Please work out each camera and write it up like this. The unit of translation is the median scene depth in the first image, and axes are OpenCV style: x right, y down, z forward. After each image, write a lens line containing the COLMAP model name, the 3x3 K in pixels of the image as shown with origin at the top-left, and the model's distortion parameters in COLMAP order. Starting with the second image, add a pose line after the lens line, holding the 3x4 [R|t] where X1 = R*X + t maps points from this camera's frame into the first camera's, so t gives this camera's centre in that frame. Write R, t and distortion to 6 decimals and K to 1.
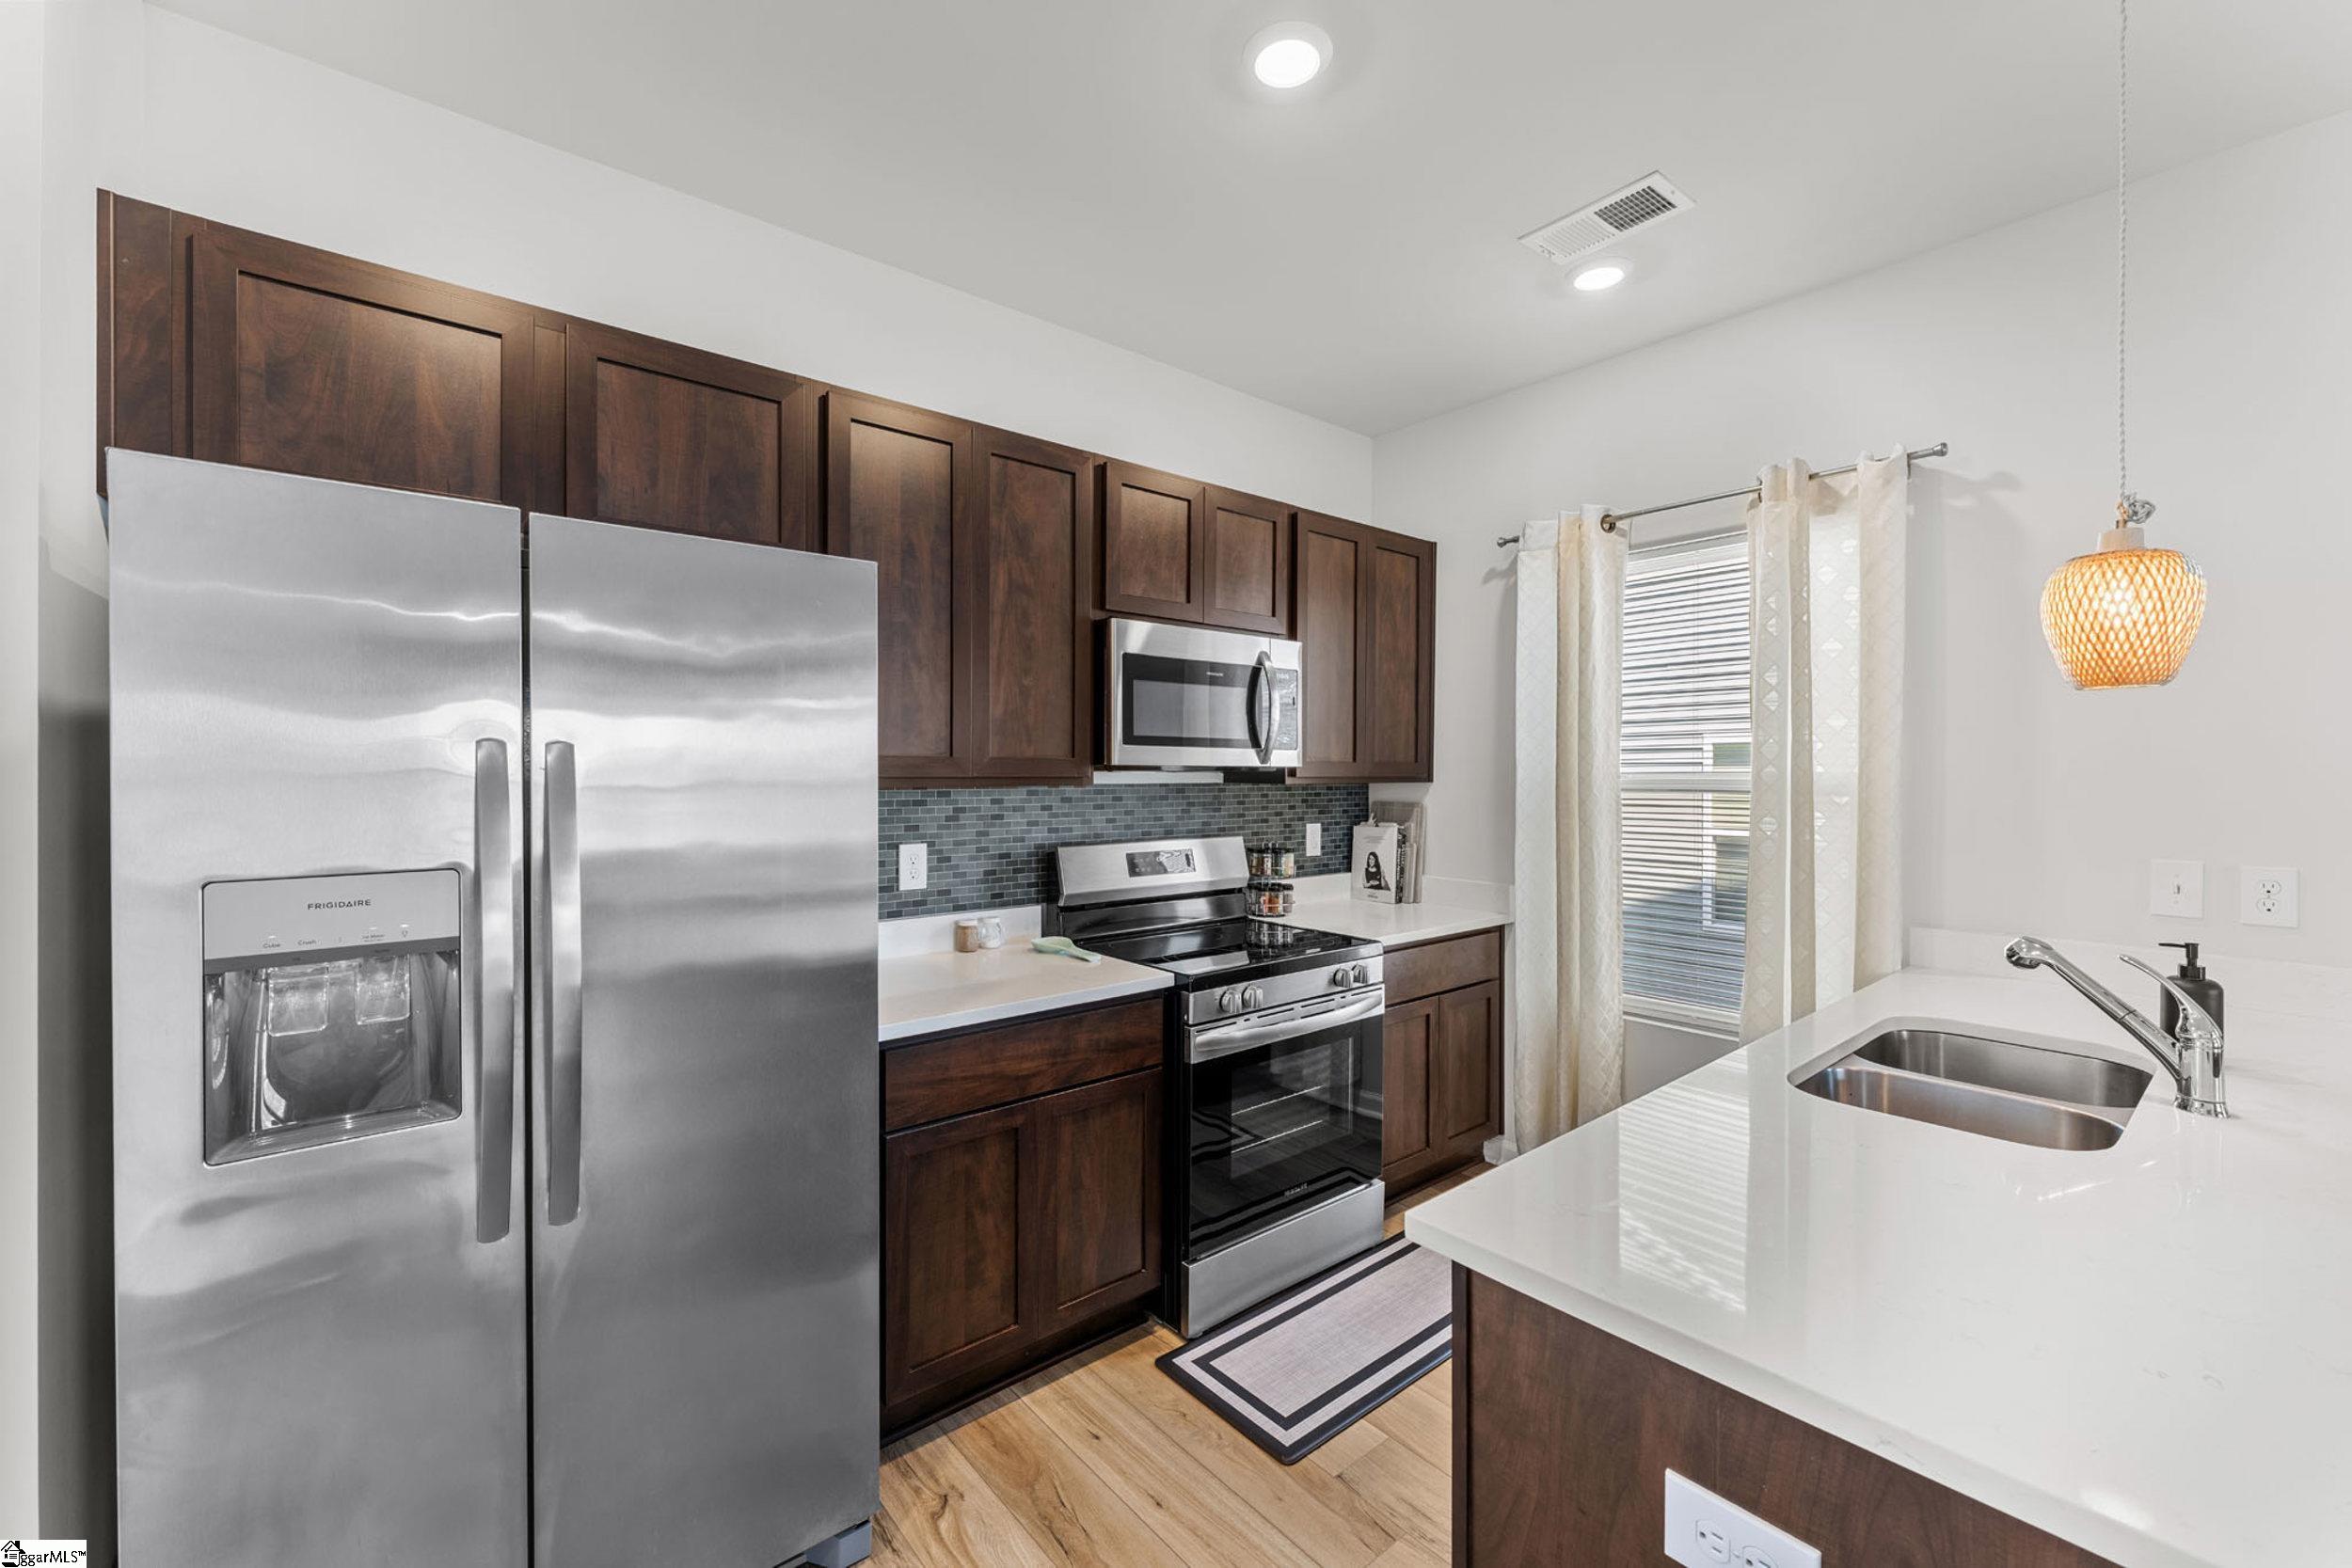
lens RADIAL K [[950.7, 0, 1176.0], [0, 950.7, 784.0], [0, 0, 1]] dist [-0.000146, 0.000041]
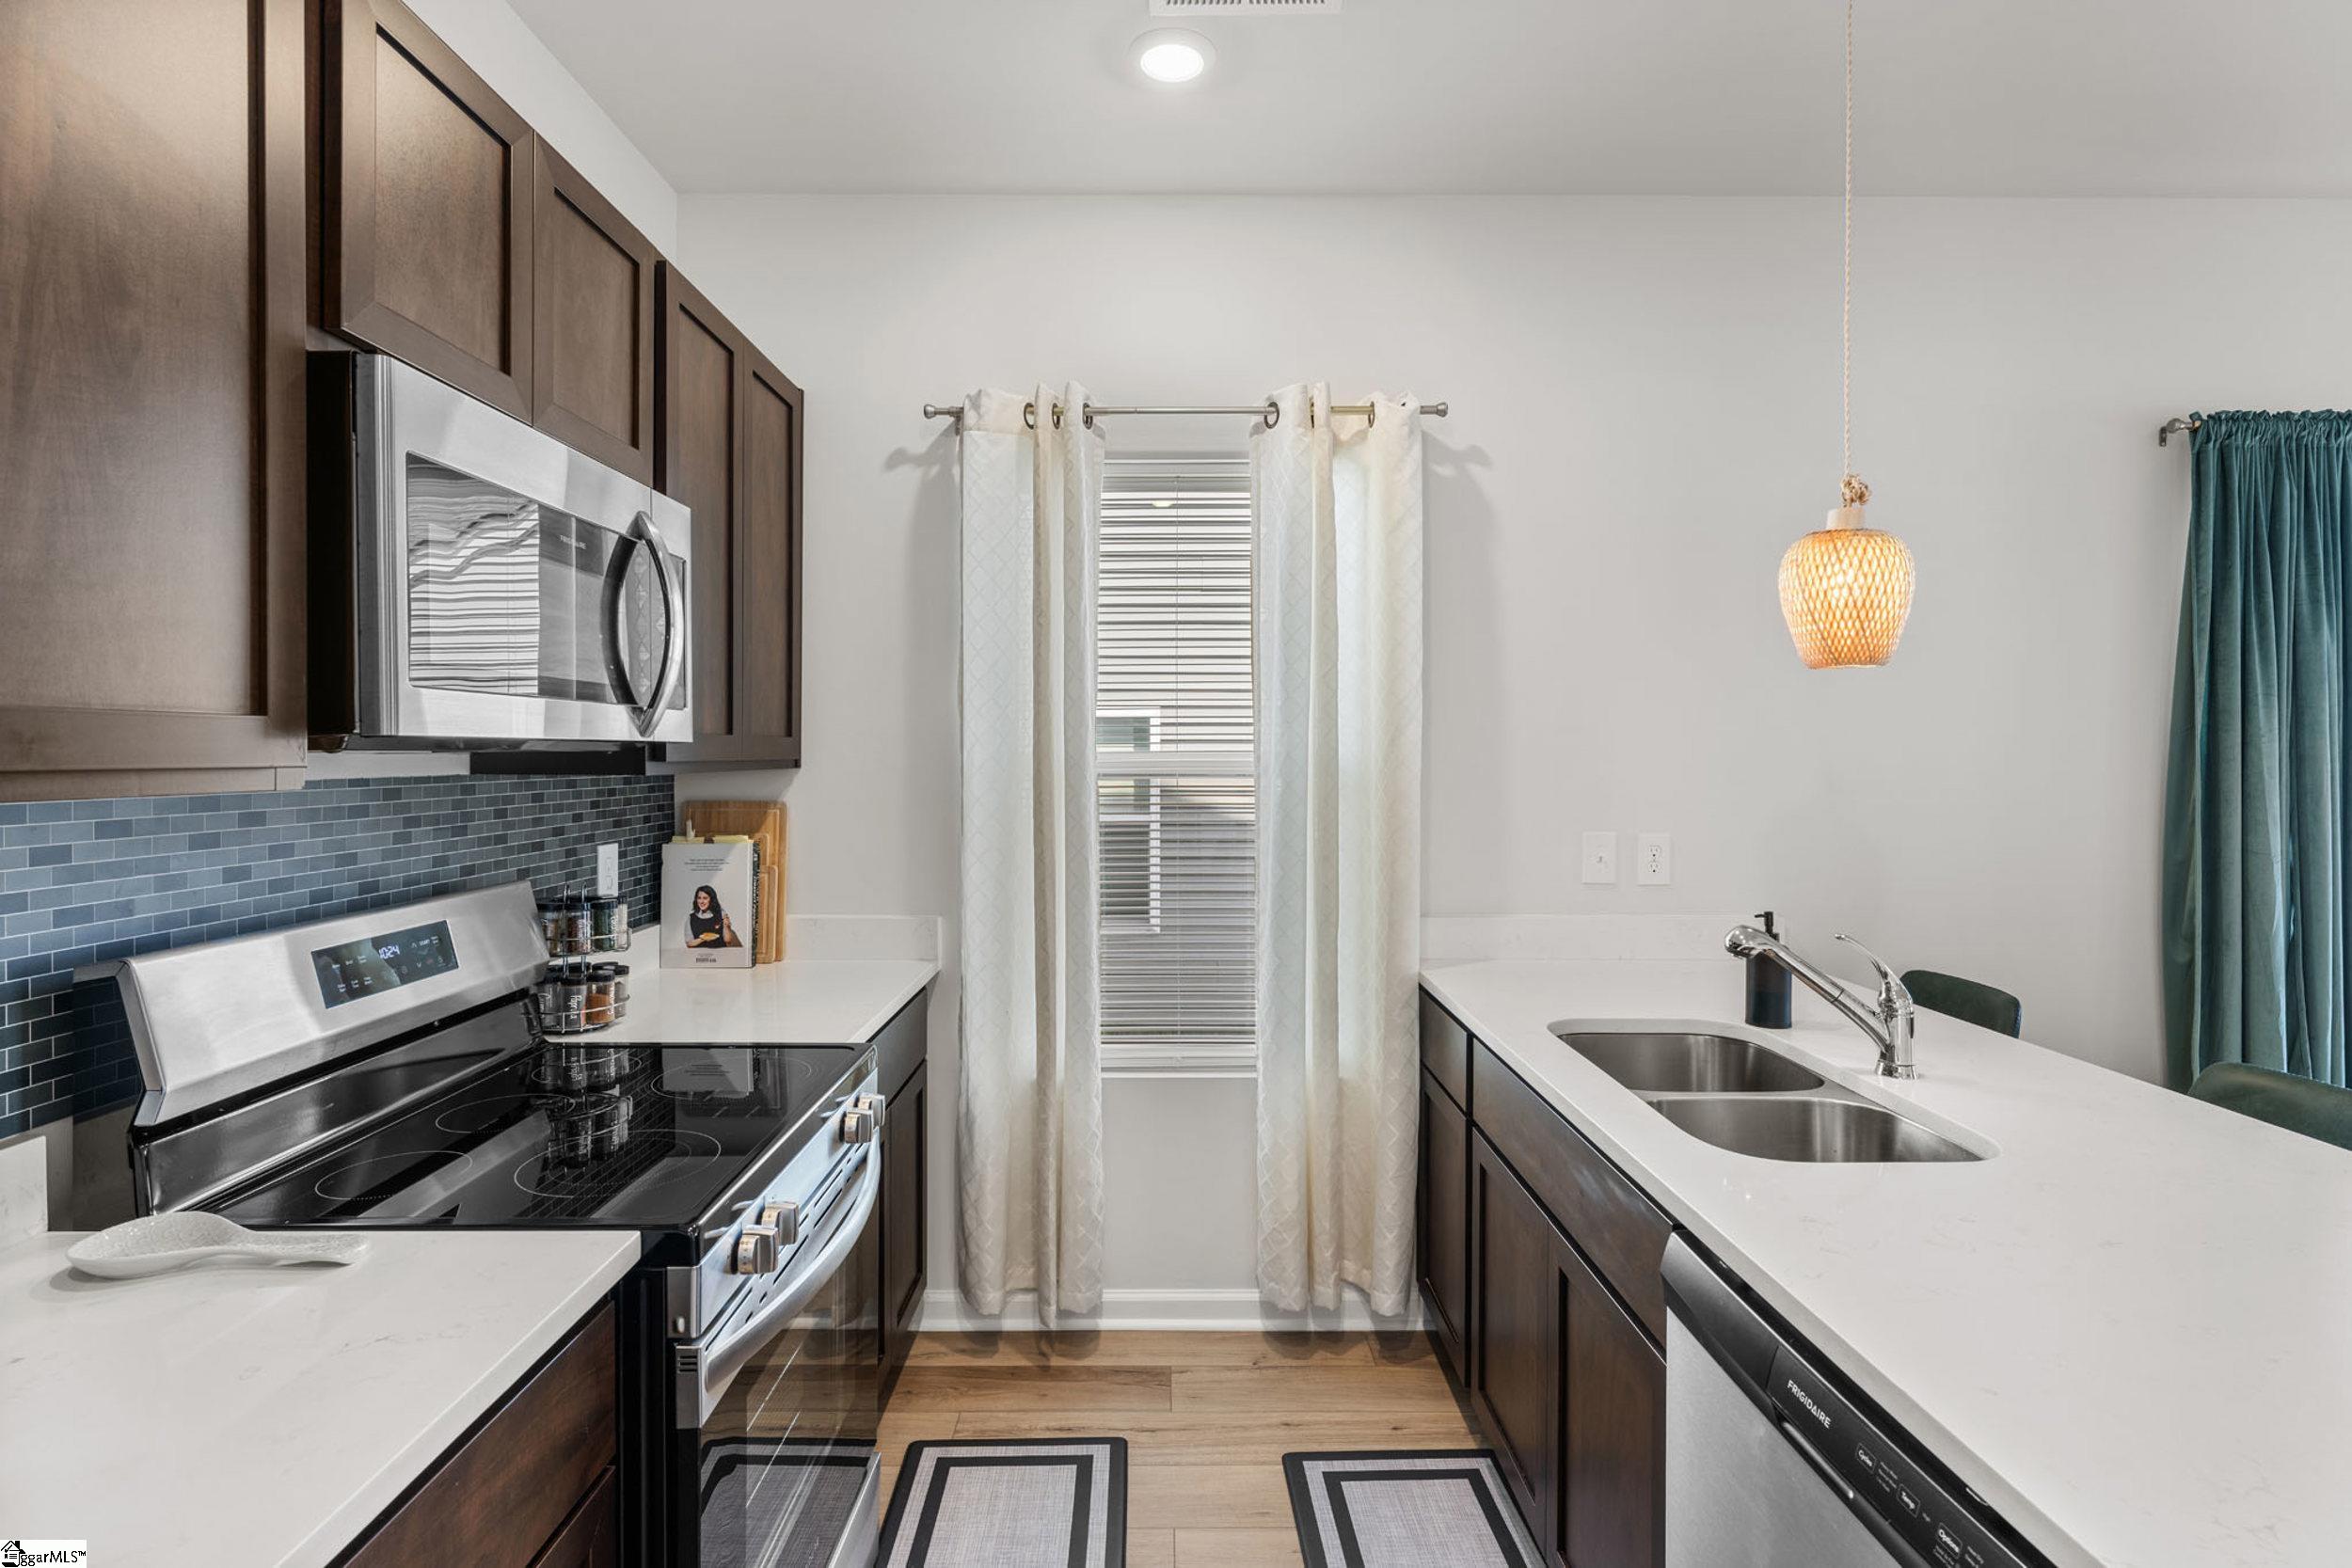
lens RADIAL K [[1124.6, 0, 1172.9], [0, 1124.6, 773.7], [0, 0, 1]] dist [-0.000594, 0.000000]
pose [[0.635796, -0.015729, 0.771697, -0.172542], [0.010121, 0.999876, 0.012041, -0.005142], [-0.771791, 0.000155, 0.635877, 0.370248]]
